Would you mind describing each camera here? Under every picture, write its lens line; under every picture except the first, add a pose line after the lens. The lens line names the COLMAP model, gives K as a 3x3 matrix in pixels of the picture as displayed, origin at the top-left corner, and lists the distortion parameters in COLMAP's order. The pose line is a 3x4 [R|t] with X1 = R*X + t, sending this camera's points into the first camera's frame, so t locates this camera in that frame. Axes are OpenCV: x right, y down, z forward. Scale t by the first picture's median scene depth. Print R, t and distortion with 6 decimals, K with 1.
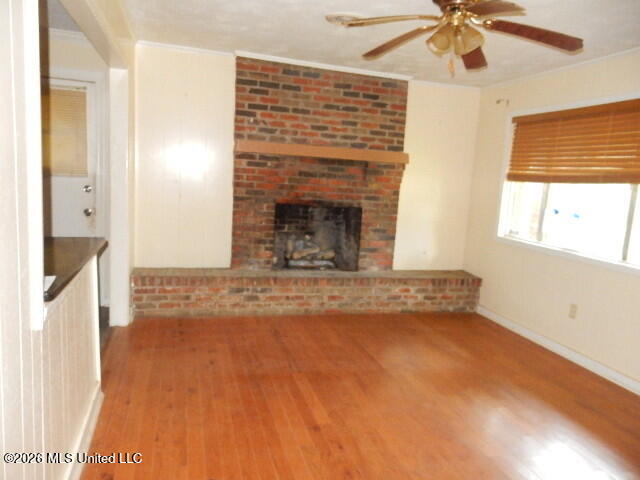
lens RADIAL K [[474.1, 0, 322.0], [0, 474.1, 241.3], [0, 0, 1]] dist [-0.004975, 0.002124]
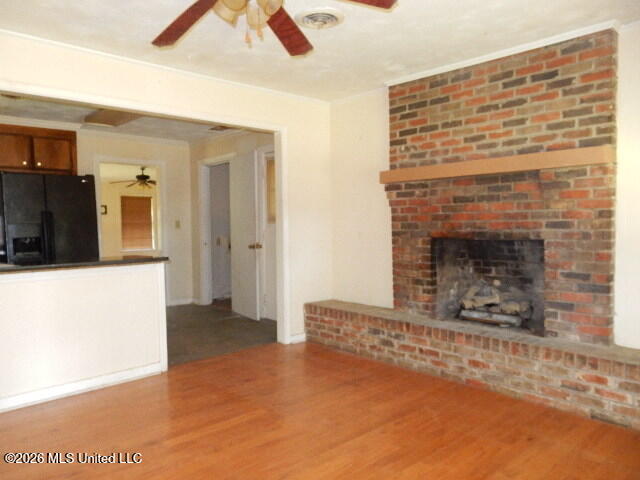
lens RADIAL K [[474.1, 0, 320.9], [0, 474.1, 242.8], [0, 0, 1]] dist [-0.004975, 0.002124]
pose [[0.448208, -0.034583, -0.893260, 0.580312], [-0.086330, 0.992906, -0.081758, 0.015995], [0.889751, 0.113760, 0.442043, 0.459023]]
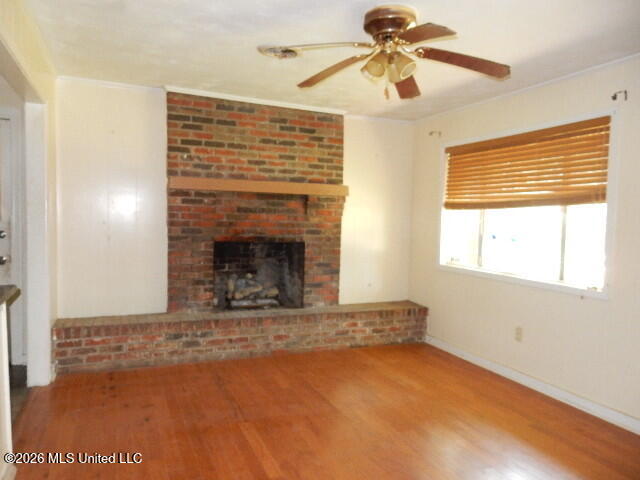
lens RADIAL K [[474.1, 0, 322.9], [0, 474.1, 241.5], [0, 0, 1]] dist [-0.004975, 0.002124]
pose [[0.991116, -0.044893, 0.125197, 0.000283], [0.054959, 0.995426, -0.078143, 0.006634], [-0.121116, 0.084329, 0.989050, 0.030780]]
